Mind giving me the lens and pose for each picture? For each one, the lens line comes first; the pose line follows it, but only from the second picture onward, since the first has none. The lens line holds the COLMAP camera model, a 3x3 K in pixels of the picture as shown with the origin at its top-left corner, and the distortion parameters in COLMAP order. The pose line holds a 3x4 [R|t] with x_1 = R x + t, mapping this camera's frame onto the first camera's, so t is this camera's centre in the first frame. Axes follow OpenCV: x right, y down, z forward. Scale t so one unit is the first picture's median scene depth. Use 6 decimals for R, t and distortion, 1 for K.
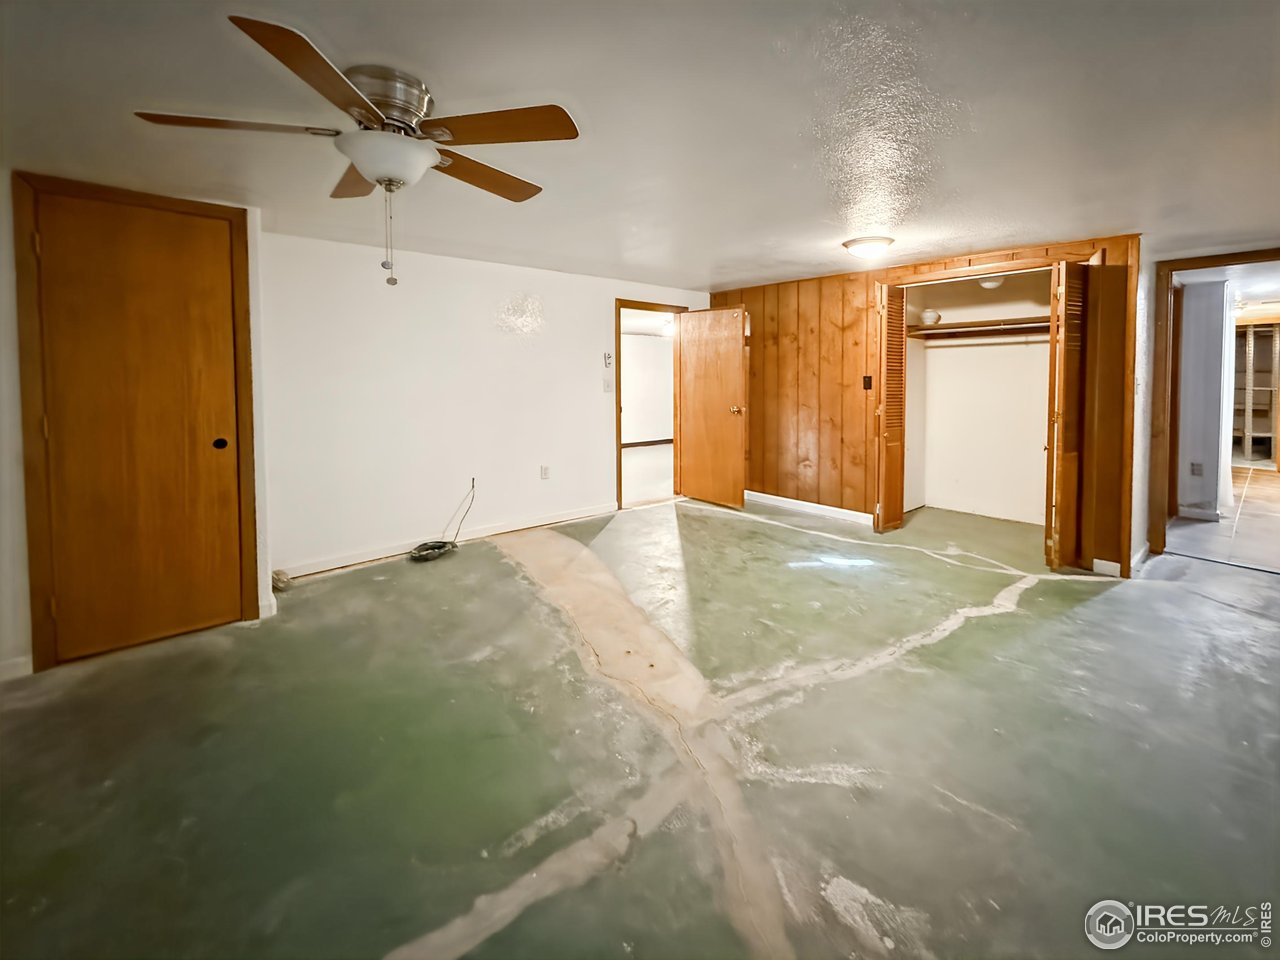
lens RADIAL K [[542.2, 0, 640.0], [0, 542.2, 492.9], [0, 0, 1]] dist [0.000866, -0.000038]
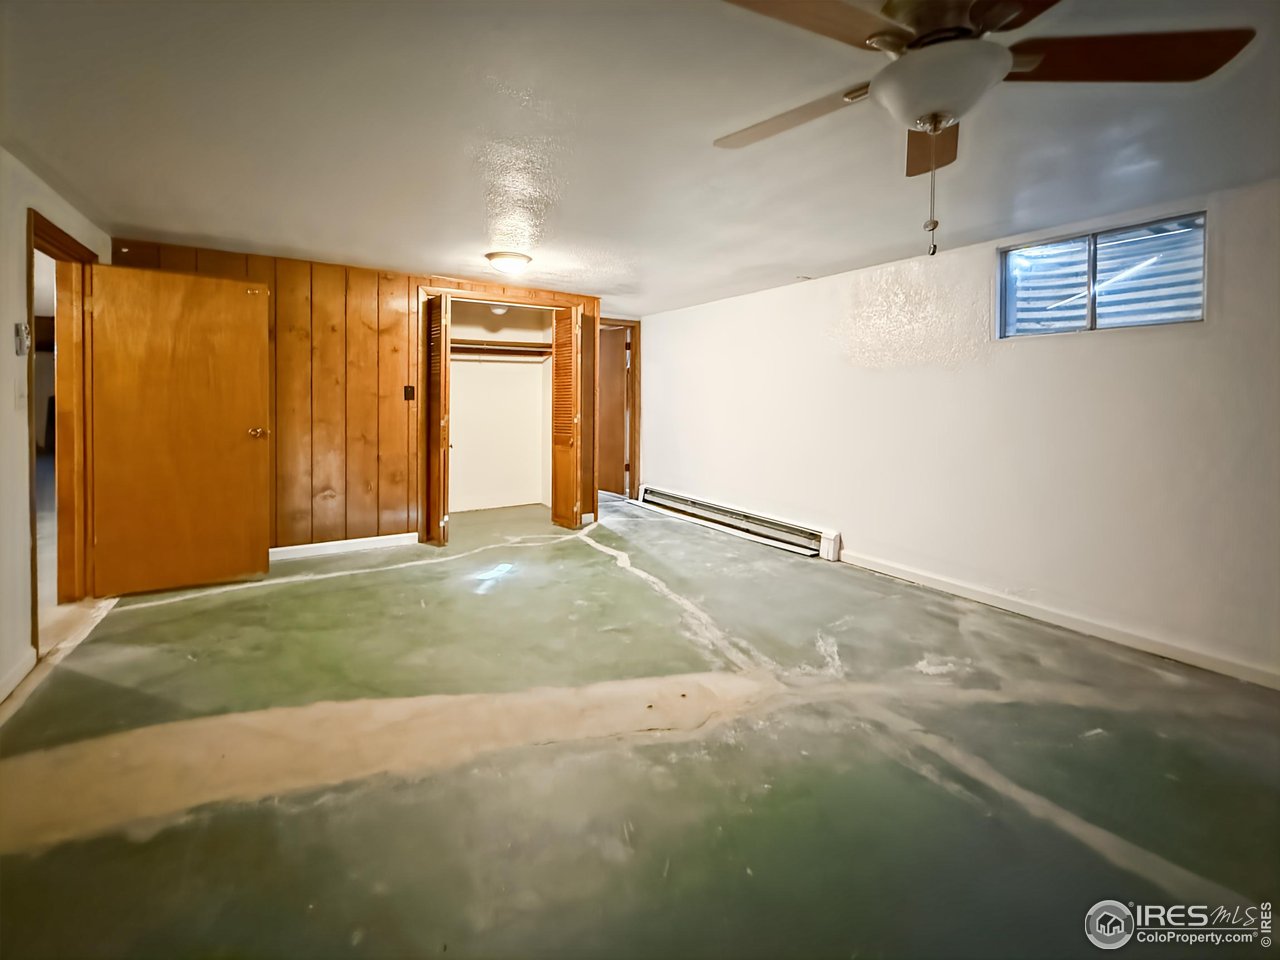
lens RADIAL K [[560.8, 0, 640.0], [0, 560.8, 480.0], [0, 0, 1]] dist [0.009473, -0.000117]
pose [[0.159617, -0.148031, 0.976017, -0.517638], [0.195868, 0.973786, 0.115661, -0.097851], [-0.967553, 0.172709, 0.184427, 0.495706]]
